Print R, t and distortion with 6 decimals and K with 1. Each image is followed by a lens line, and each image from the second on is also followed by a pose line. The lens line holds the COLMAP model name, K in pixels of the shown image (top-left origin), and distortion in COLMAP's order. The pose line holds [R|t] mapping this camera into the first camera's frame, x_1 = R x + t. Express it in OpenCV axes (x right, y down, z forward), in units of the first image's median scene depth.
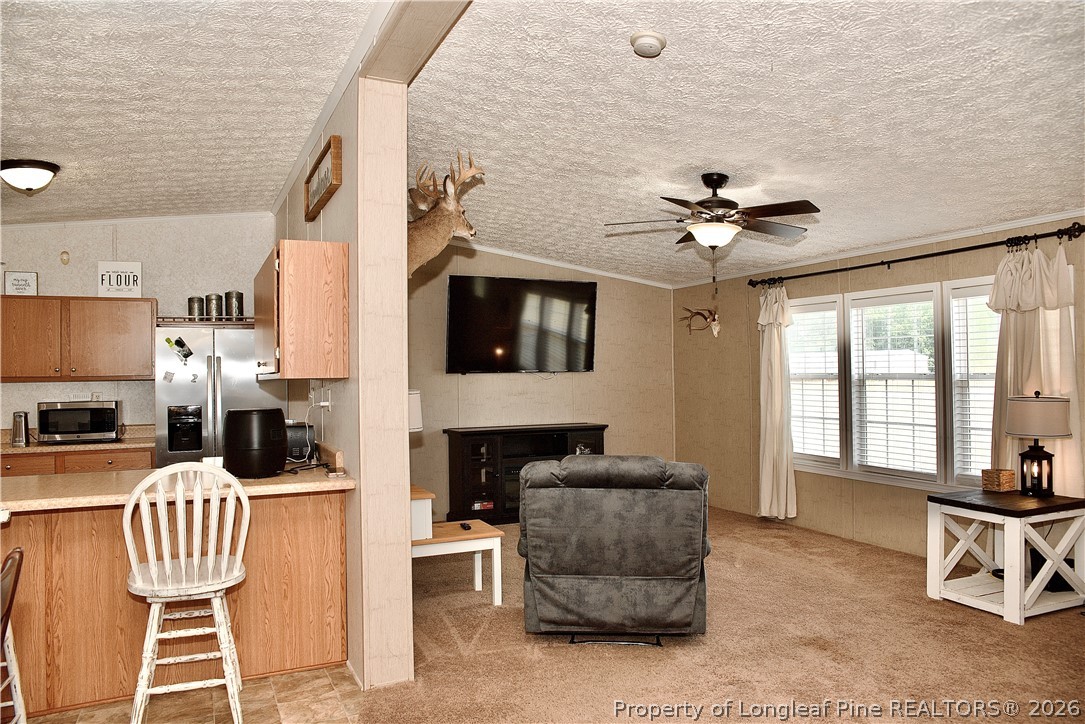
lens RADIAL K [[736.2, 0, 539.2], [0, 736.2, 361.6], [0, 0, 1]] dist [-0.070279, 0.033207]
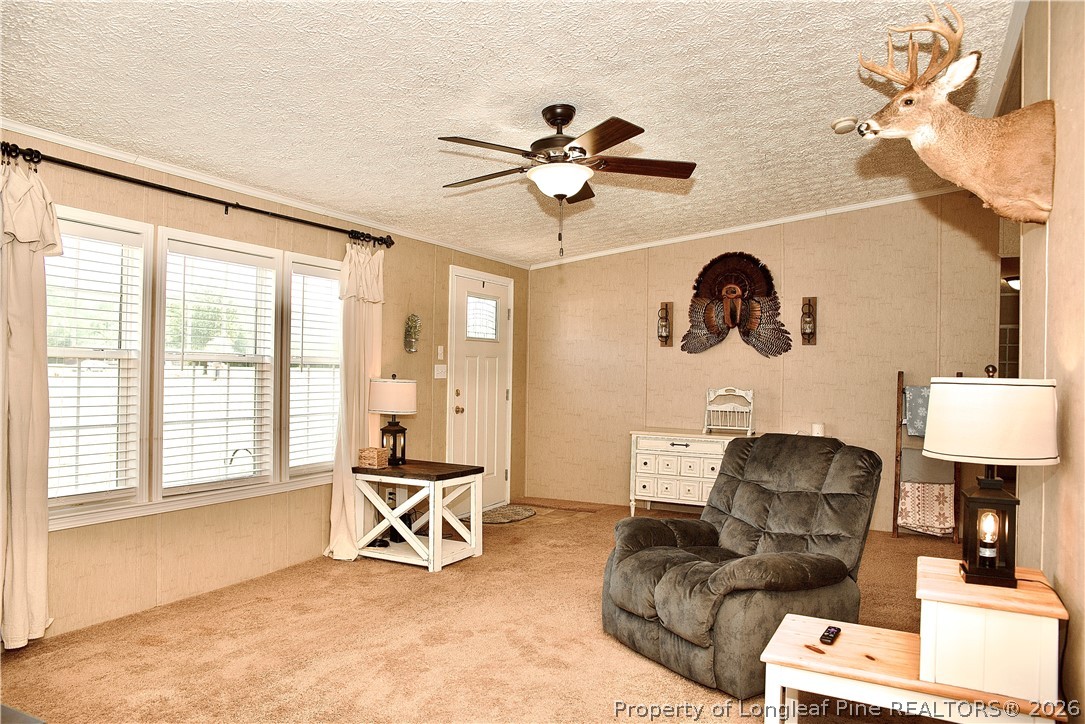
lens RADIAL K [[736.2, 0, 542.9], [0, 736.2, 368.1], [0, 0, 1]] dist [-0.070279, 0.033207]
pose [[-0.592966, -0.000060, 0.805228, -0.309947], [-0.029966, 0.999309, -0.021992, 0.037461], [-0.804670, -0.037170, -0.592558, 1.170178]]
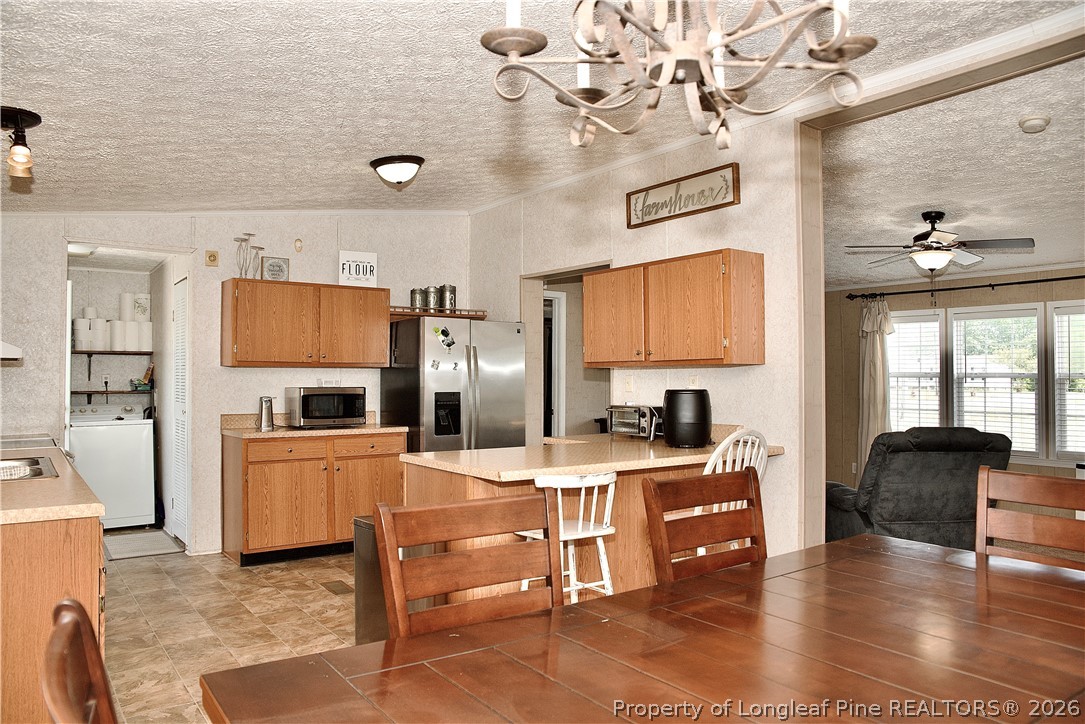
lens RADIAL K [[736.2, 0, 548.1], [0, 736.2, 360.2], [0, 0, 1]] dist [-0.070279, 0.033207]
pose [[0.979514, 0.020520, 0.200329, -0.530129], [-0.019135, 0.999778, -0.008846, 0.020053], [-0.200466, 0.004832, 0.979689, -0.076750]]
